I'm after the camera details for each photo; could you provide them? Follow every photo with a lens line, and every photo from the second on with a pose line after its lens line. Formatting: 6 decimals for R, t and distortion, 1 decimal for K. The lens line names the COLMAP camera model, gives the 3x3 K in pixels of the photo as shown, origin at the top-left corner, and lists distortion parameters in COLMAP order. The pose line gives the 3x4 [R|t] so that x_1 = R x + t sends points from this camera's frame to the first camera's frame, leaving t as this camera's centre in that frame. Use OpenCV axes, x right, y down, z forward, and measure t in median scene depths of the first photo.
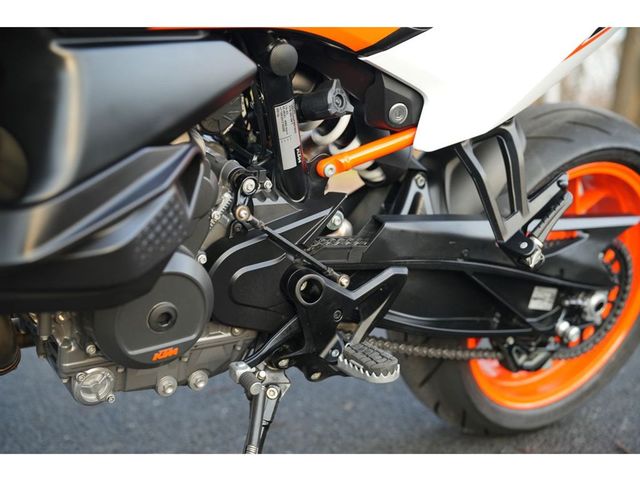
lens RADIAL K [[880.4, 0, 328.5], [0, 880.4, 258.0], [0, 0, 1]] dist [0.049622, 0.000000]
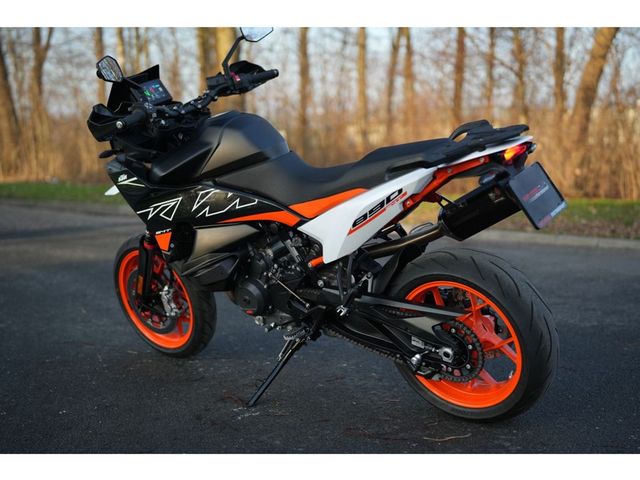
lens RADIAL K [[880.4, 0, 331.8], [0, 880.4, 240.5], [0, 0, 1]] dist [0.049622, 0.000000]
pose [[0.297225, 0.119432, -0.947308, 2.565845], [-0.130269, 0.987941, 0.083682, -0.406127], [0.945879, 0.098533, 0.309199, 0.193959]]
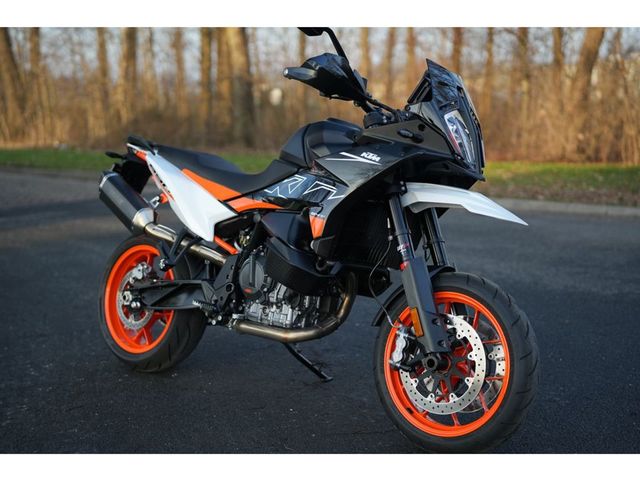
lens RADIAL K [[880.4, 0, 324.9], [0, 880.4, 246.3], [0, 0, 1]] dist [0.049622, 0.000000]
pose [[0.299761, 0.167928, -0.939118, 2.887918], [-0.122615, 0.983003, 0.136638, -0.508597], [0.946102, 0.074192, 0.315256, -0.213934]]
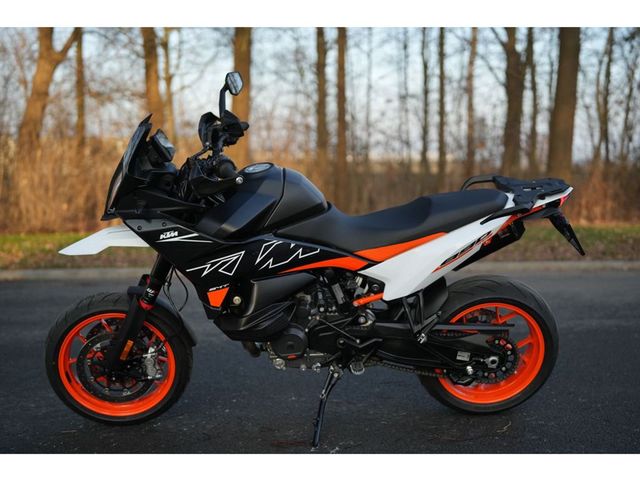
lens RADIAL K [[880.4, 0, 326.9], [0, 880.4, 246.6], [0, 0, 1]] dist [0.049622, 0.000000]
pose [[0.856371, 0.052824, -0.513652, 1.434256], [-0.072856, 0.997163, -0.018919, -0.228034], [0.511195, 0.053624, 0.857790, -1.639483]]
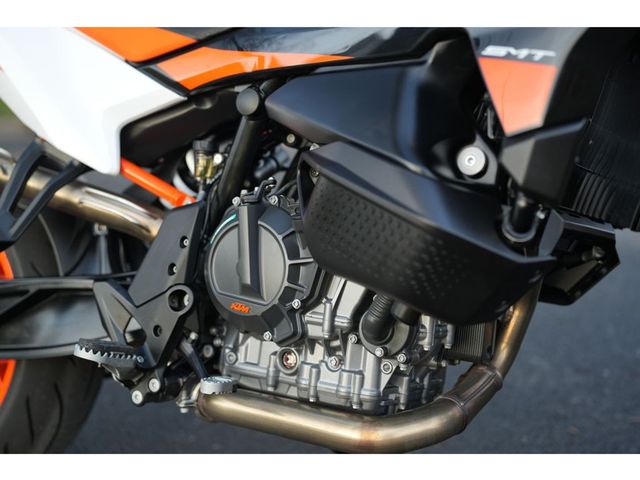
lens RADIAL K [[880.4, 0, 320.0], [0, 880.4, 235.7], [0, 0, 1]] dist [0.049622, 0.000000]
pose [[0.459249, 0.186169, -0.868580, 1.108587], [-0.104194, 0.982332, 0.155460, -0.200675], [0.882176, 0.019106, 0.470532, 0.062568]]
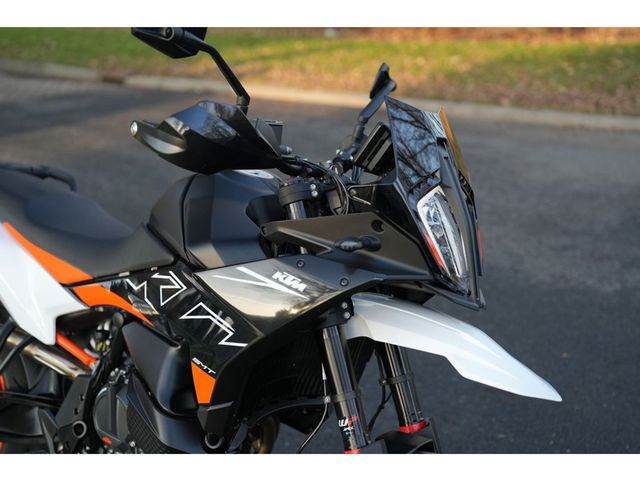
lens RADIAL K [[880.4, 0, 318.3], [0, 880.4, 244.9], [0, 0, 1]] dist [0.049622, 0.000000]
pose [[0.354195, 0.313891, -0.880919, 1.833178], [-0.111170, 0.949440, 0.293608, -0.900964], [0.928540, -0.006063, 0.371182, 0.176771]]
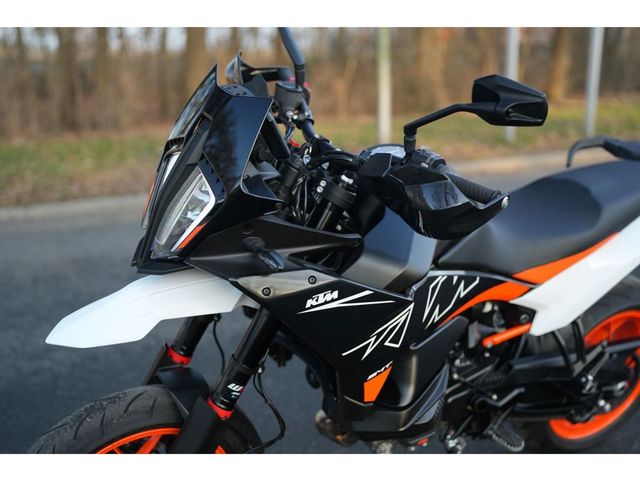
lens RADIAL K [[880.4, 0, 318.9], [0, 880.4, 239.4], [0, 0, 1]] dist [0.049622, 0.000000]
pose [[0.998983, 0.012605, -0.043301, -0.302728], [-0.009066, 0.996676, 0.080964, -0.494765], [0.044178, -0.080489, 0.995776, -1.027770]]
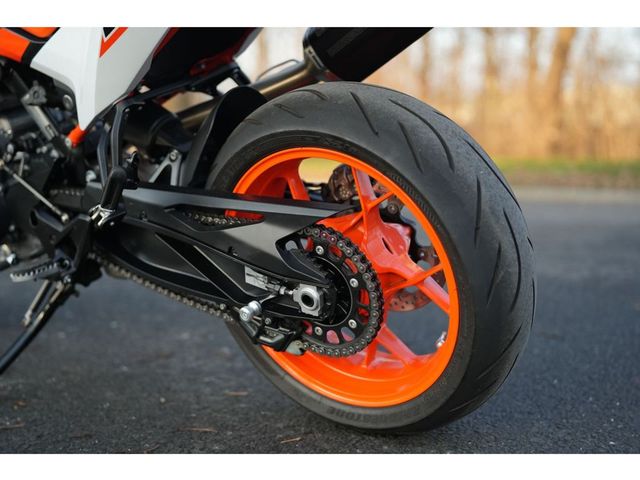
lens RADIAL K [[880.4, 0, 318.7], [0, 880.4, 241.2], [0, 0, 1]] dist [0.049622, 0.000000]
pose [[0.313155, 0.128958, -0.940906, 1.499588], [-0.121356, 0.988050, 0.095029, -0.123849], [0.941917, 0.084426, 0.325062, 0.901320]]
